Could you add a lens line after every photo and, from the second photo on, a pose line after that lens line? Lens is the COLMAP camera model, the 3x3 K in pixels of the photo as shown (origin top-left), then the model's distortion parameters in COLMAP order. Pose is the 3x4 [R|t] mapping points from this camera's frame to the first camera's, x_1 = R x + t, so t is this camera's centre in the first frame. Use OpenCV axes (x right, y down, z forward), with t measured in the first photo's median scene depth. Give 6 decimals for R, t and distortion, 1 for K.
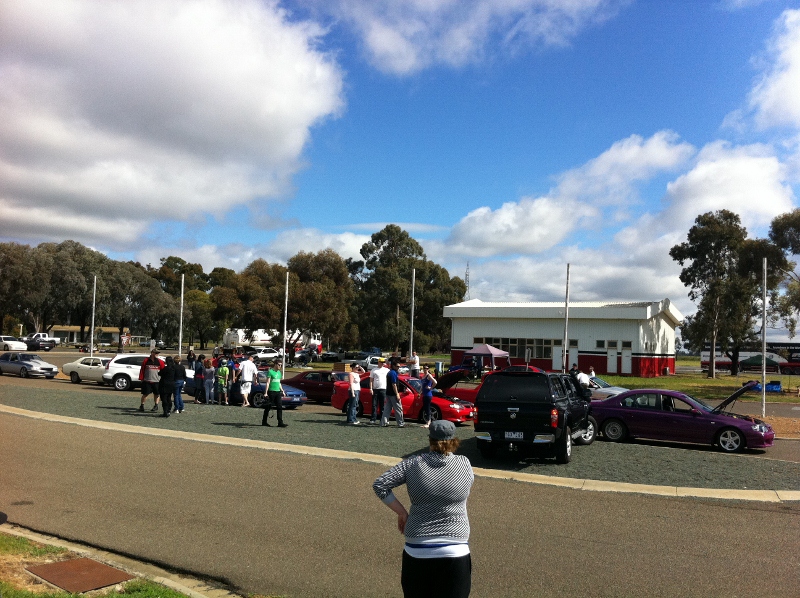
lens RADIAL K [[866.8, 0, 400.0], [0, 866.8, 299.0], [0, 0, 1]] dist [0.003645, -0.022461]
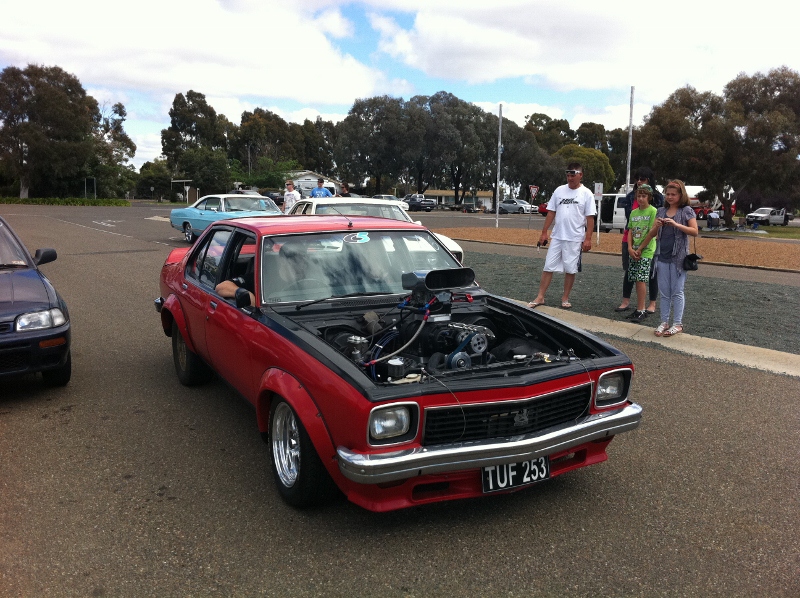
lens RADIAL K [[866.8, 0, 400.0], [0, 866.8, 299.0], [0, 0, 1]] dist [0.003645, -0.022461]
pose [[0.923251, 0.024052, -0.383444, -0.066253], [0.034936, 0.988648, 0.146134, 0.013013], [0.382606, -0.148314, 0.911930, 0.118215]]
